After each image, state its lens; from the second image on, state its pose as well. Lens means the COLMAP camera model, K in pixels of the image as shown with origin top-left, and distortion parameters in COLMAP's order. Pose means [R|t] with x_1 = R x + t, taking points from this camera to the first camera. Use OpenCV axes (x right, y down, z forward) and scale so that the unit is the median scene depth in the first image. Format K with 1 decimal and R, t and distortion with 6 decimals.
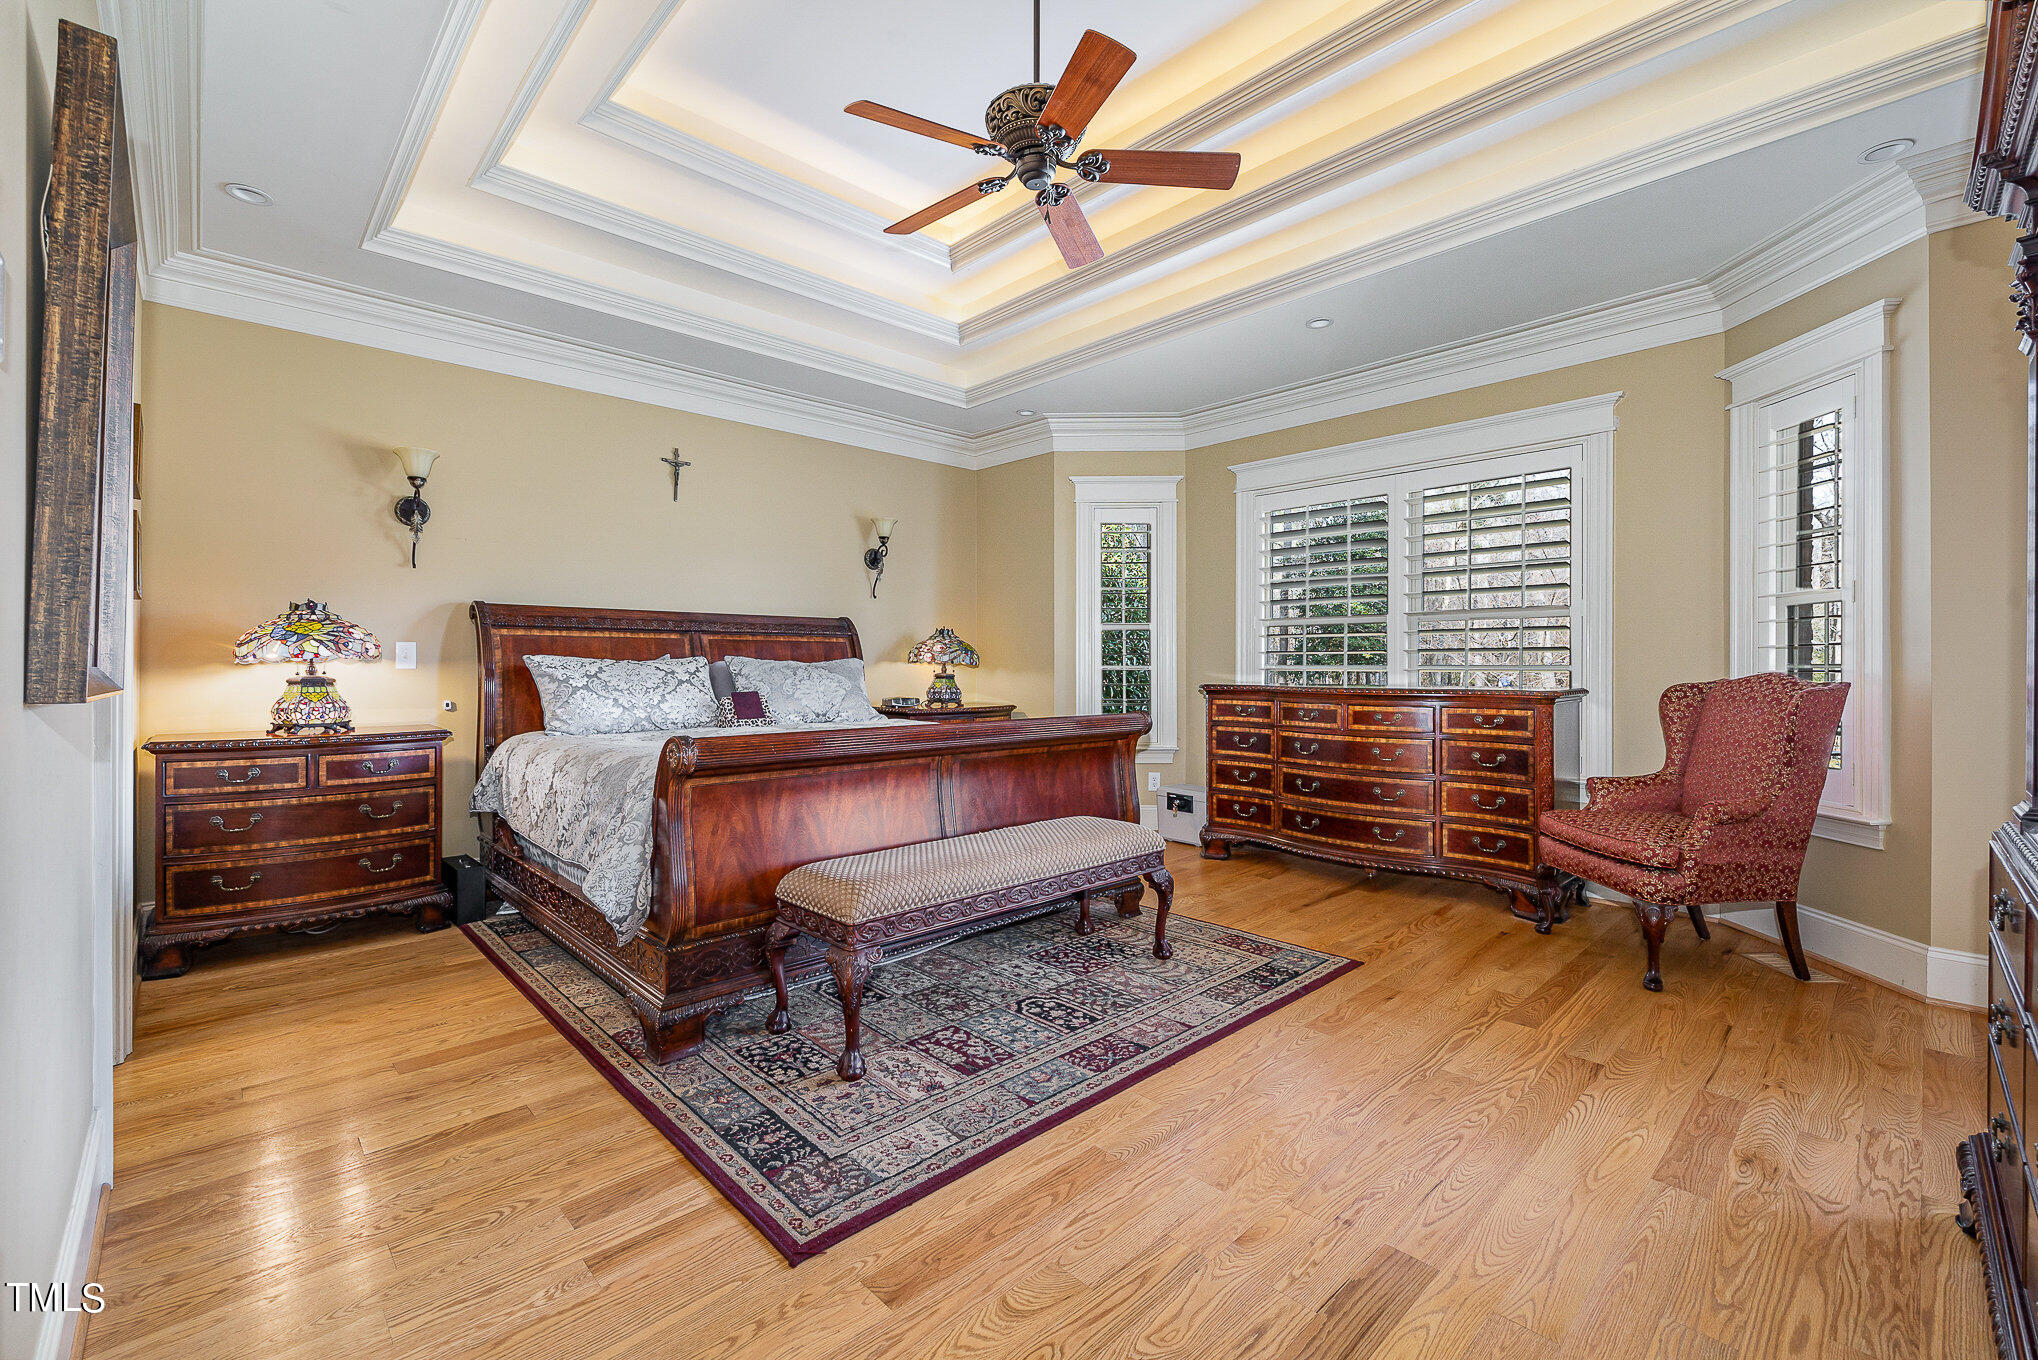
lens RADIAL K [[867.5, 0, 1020.1], [0, 867.5, 669.7], [0, 0, 1]] dist [0.000678, 0.000055]
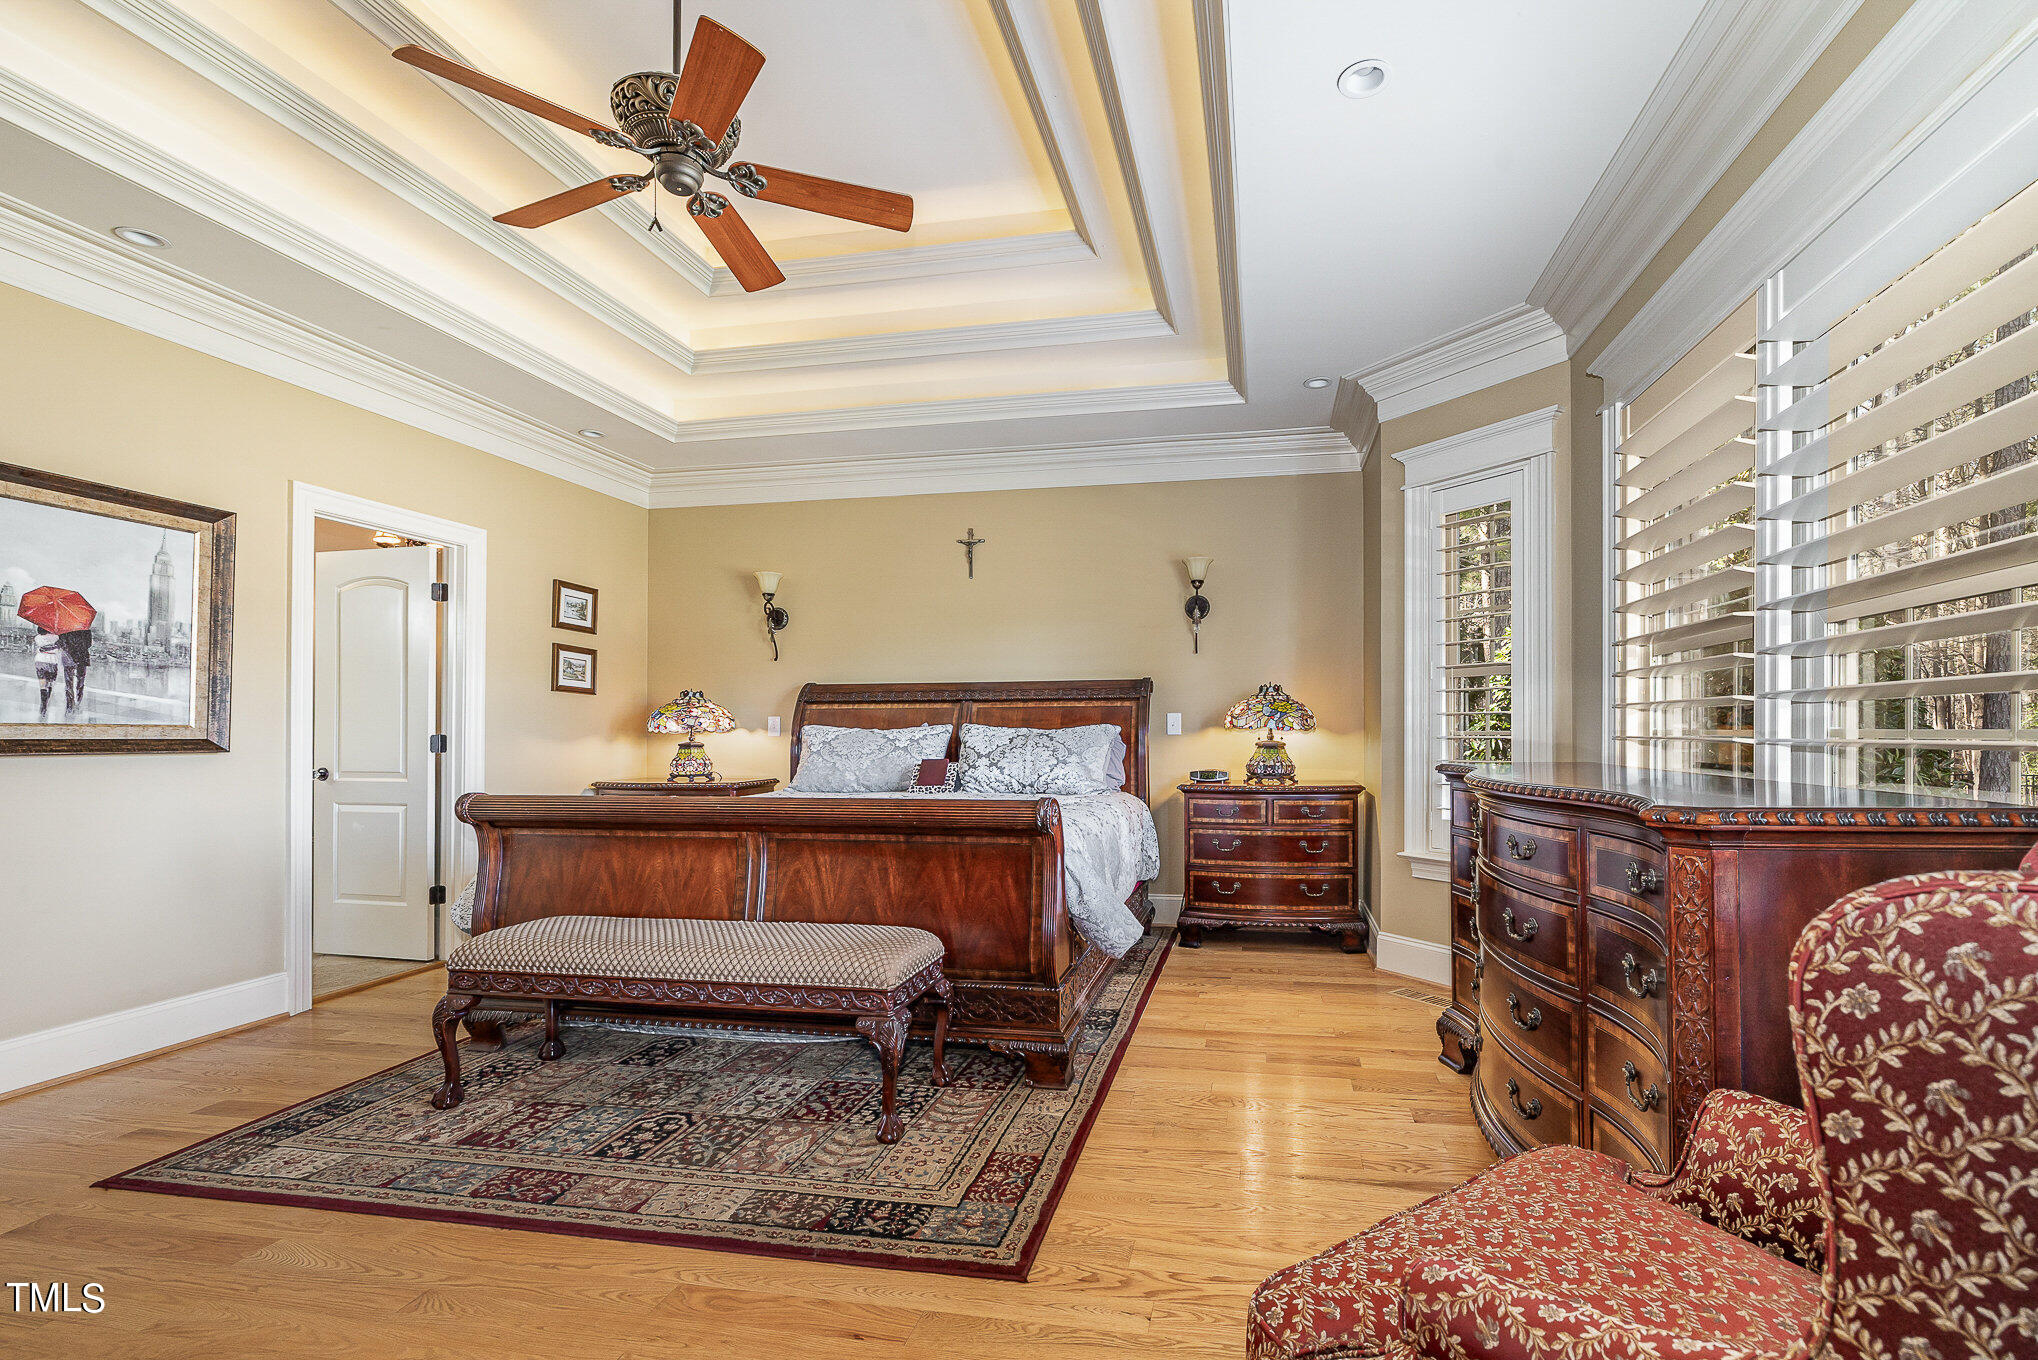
lens RADIAL K [[908.8, 0, 1097.5], [0, 908.8, 728.5], [0, 0, 1]] dist [-0.000261, 0.000037]
pose [[0.592709, -0.006054, -0.805394, 0.930593], [0.001085, 0.999977, -0.006718, -0.004150], [0.805416, 0.003107, 0.592702, 0.735761]]
